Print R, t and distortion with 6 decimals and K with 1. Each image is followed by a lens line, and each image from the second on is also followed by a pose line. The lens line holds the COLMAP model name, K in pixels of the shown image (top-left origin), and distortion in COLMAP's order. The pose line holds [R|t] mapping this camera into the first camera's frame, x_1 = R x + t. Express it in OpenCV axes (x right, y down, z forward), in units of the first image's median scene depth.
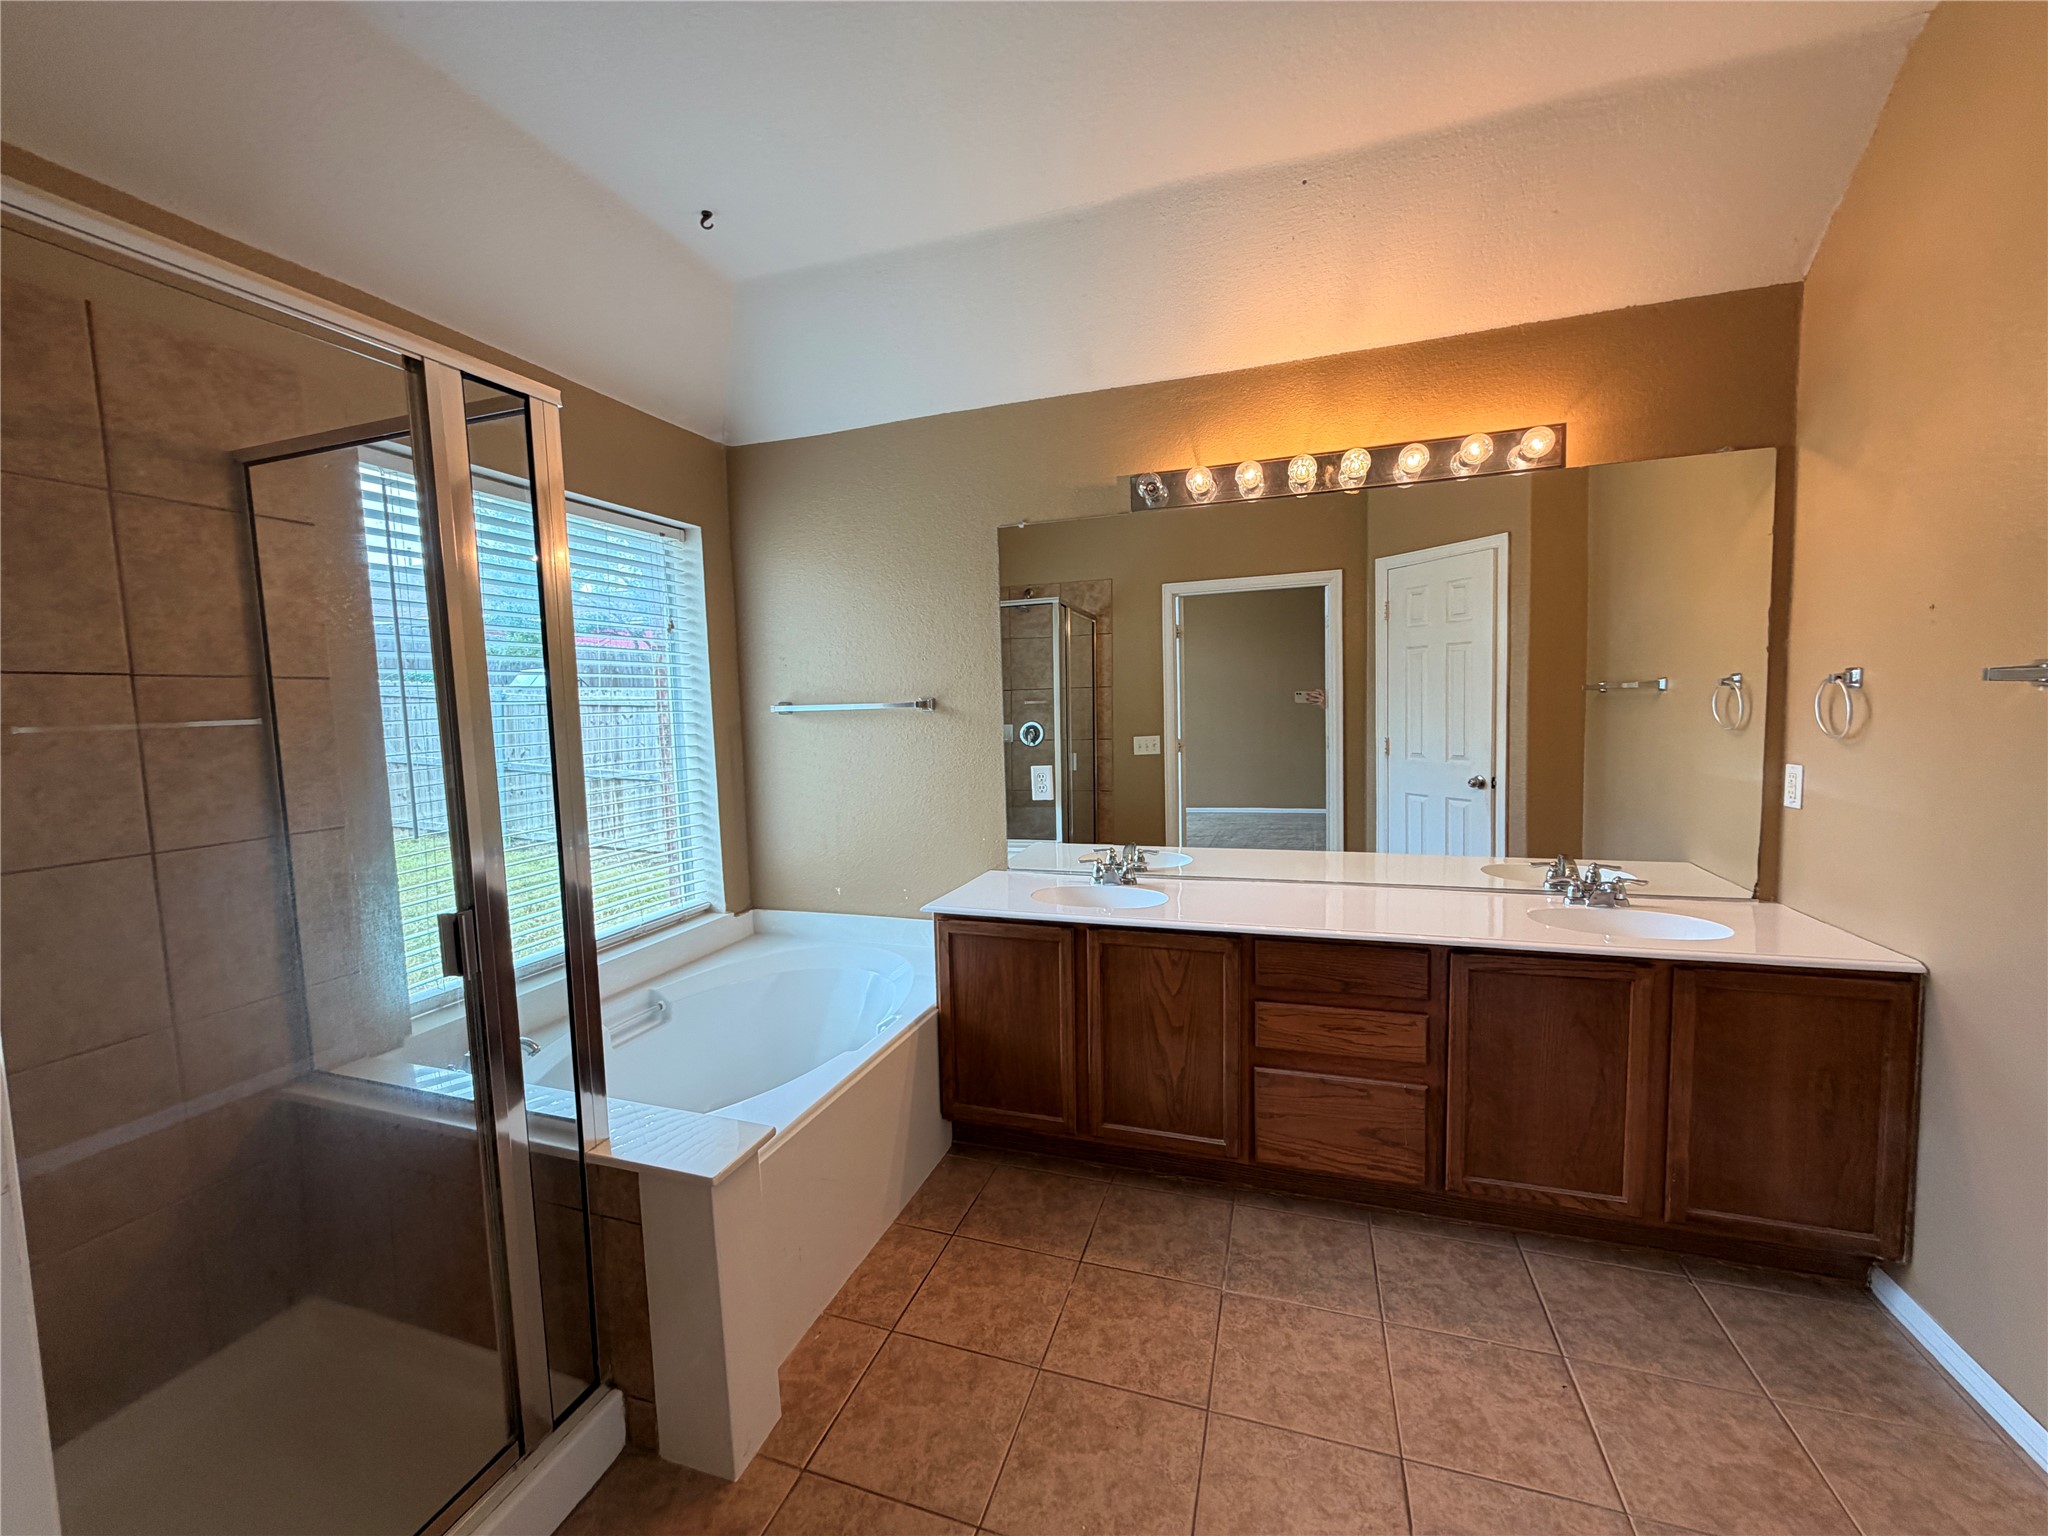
lens RADIAL K [[819.9, 0, 1018.5], [0, 819.9, 768.8], [0, 0, 1]] dist [0.002529, -0.000570]
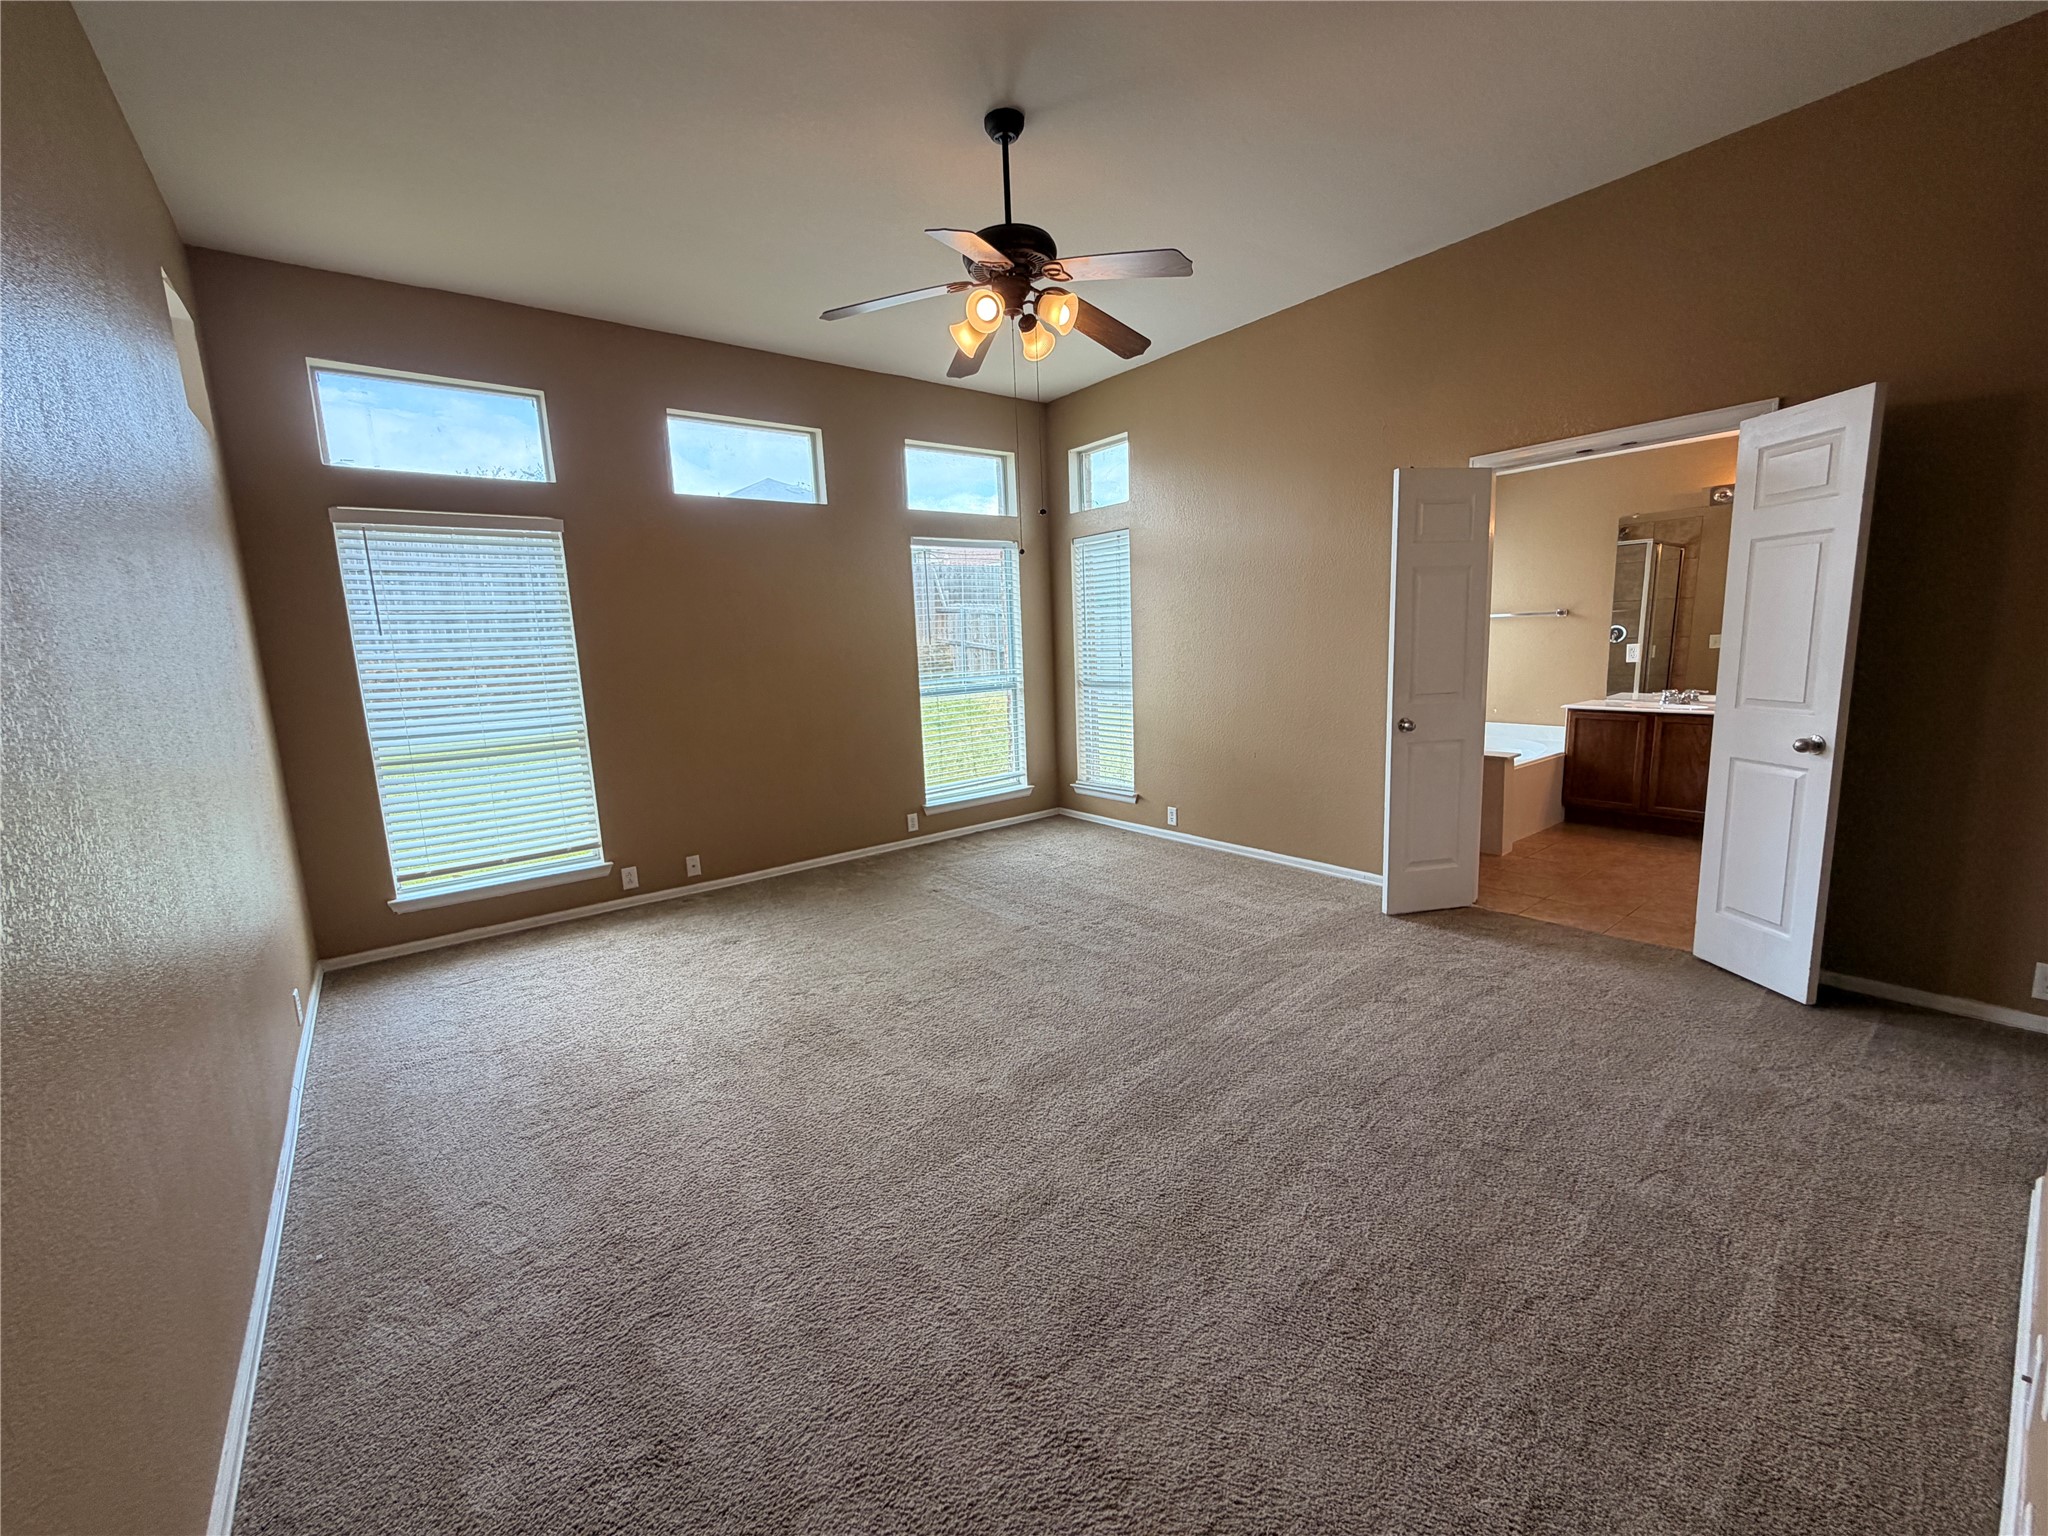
lens RADIAL K [[819.9, 0, 1007.6], [0, 819.9, 771.8], [0, 0, 1]] dist [0.002529, -0.000570]
pose [[0.832254, 0.083800, -0.548024, -0.120712], [-0.025780, 0.993290, 0.112736, 0.120869], [0.553794, -0.079697, 0.828831, -1.507359]]
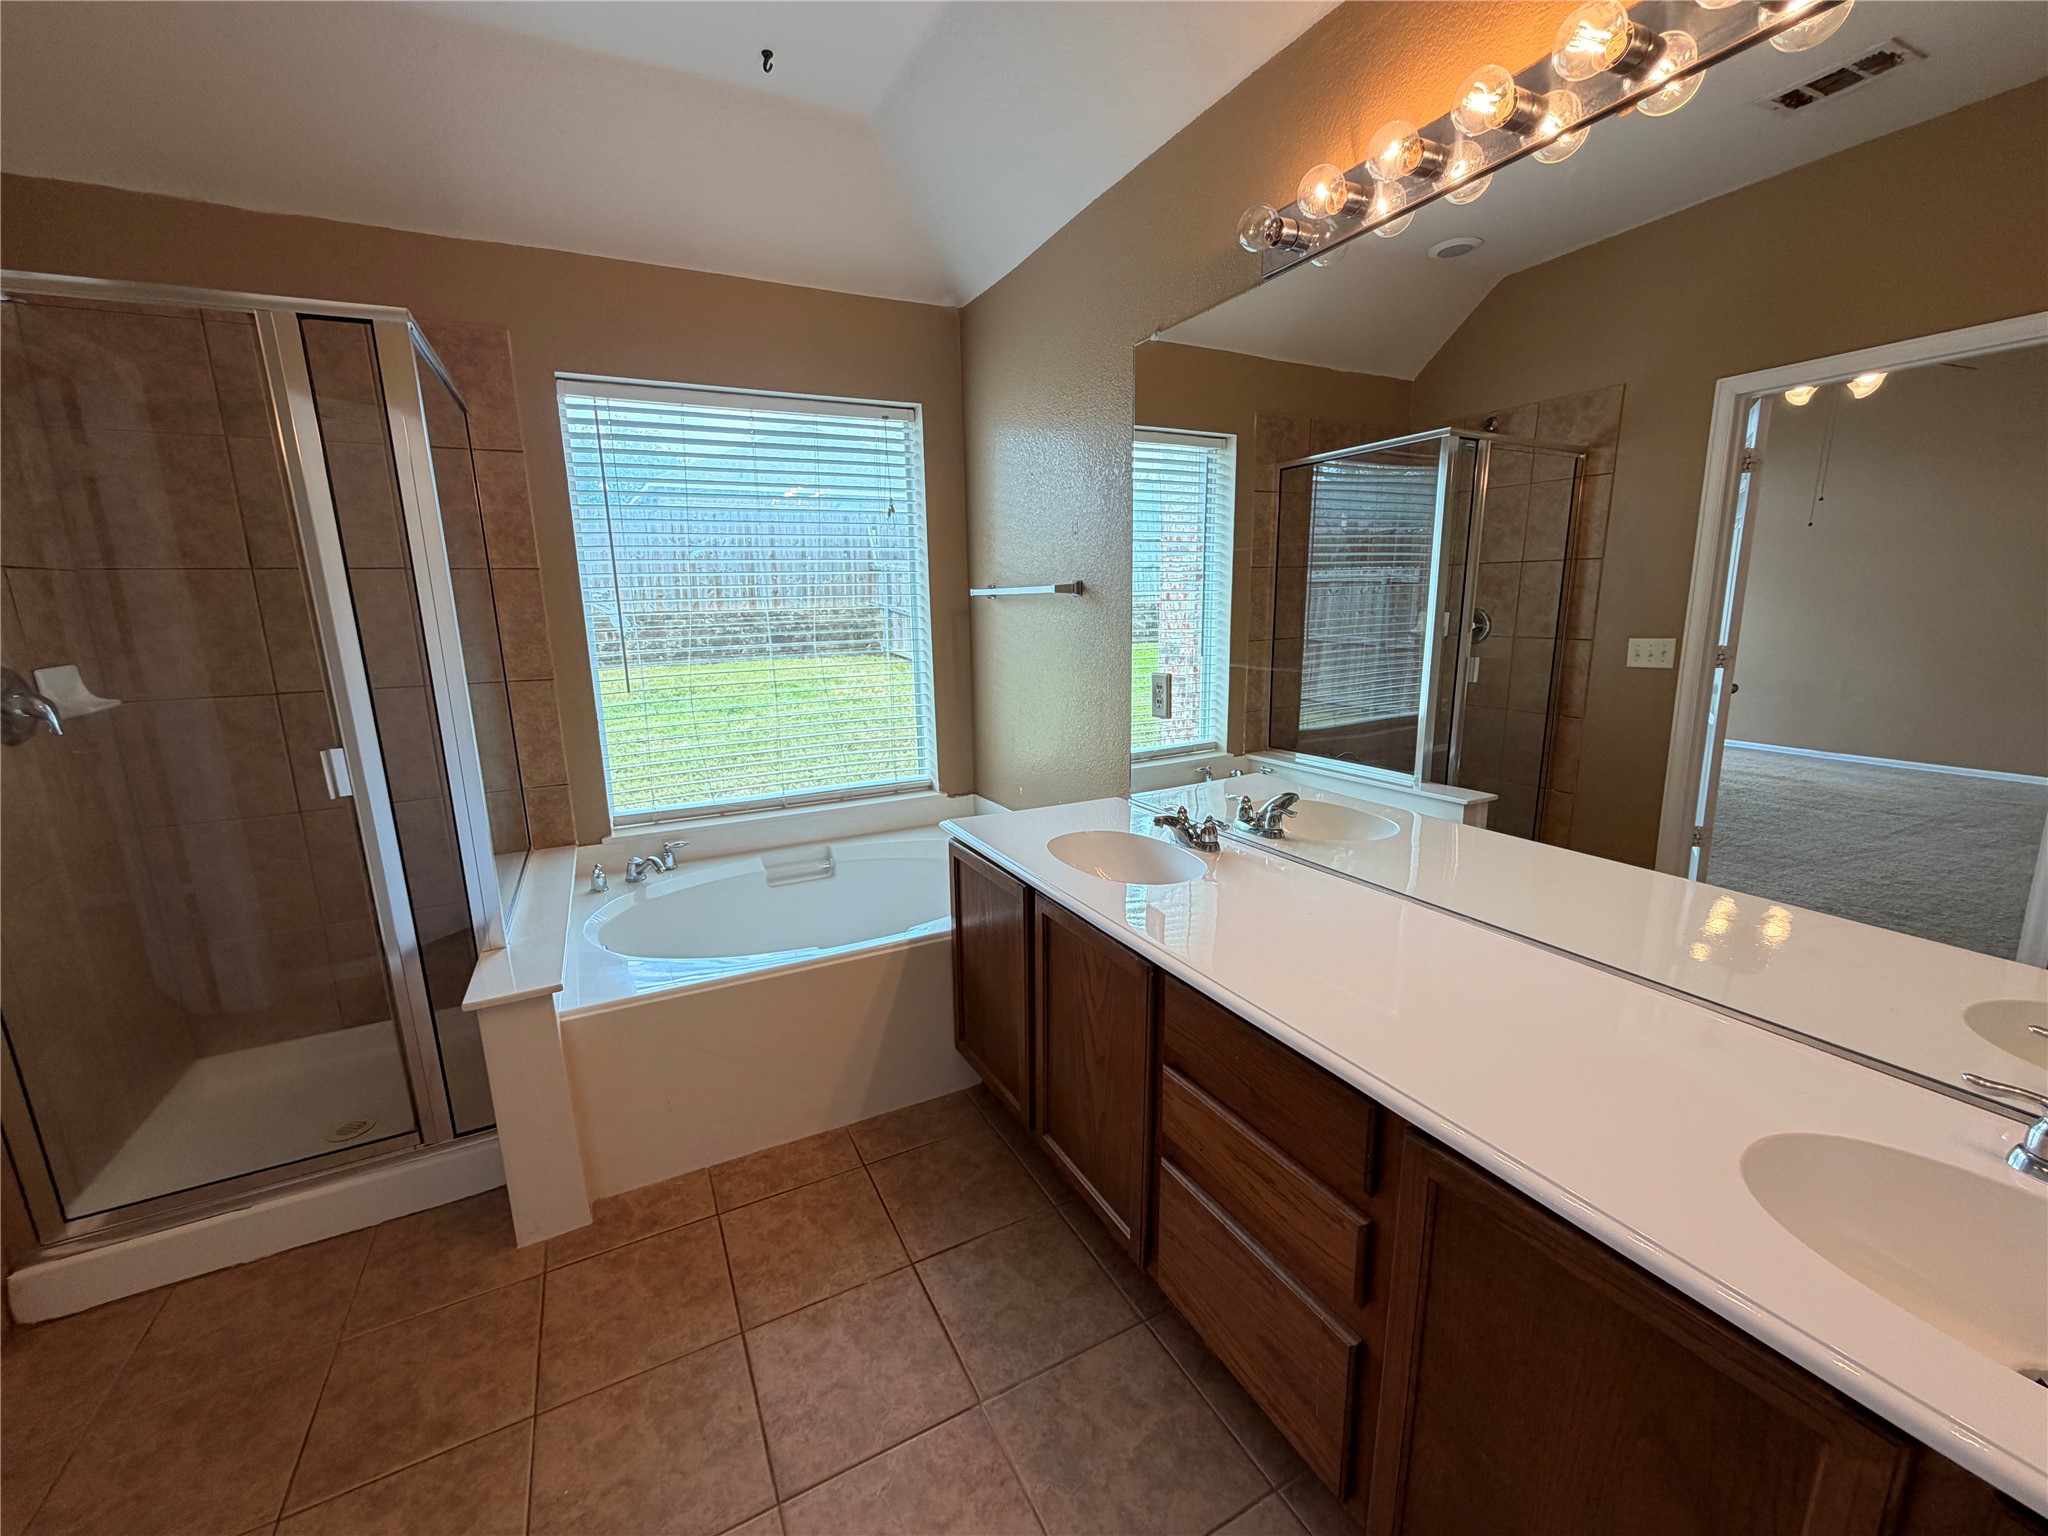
lens RADIAL K [[819.9, 0, 1006.6], [0, 819.9, 768.1], [0, 0, 1]] dist [0.002529, -0.000570]
pose [[0.717431, 0.152600, -0.679710, 0.475102], [-0.054501, 0.985017, 0.163617, -0.034017], [0.694494, -0.080339, 0.714999, 0.373339]]
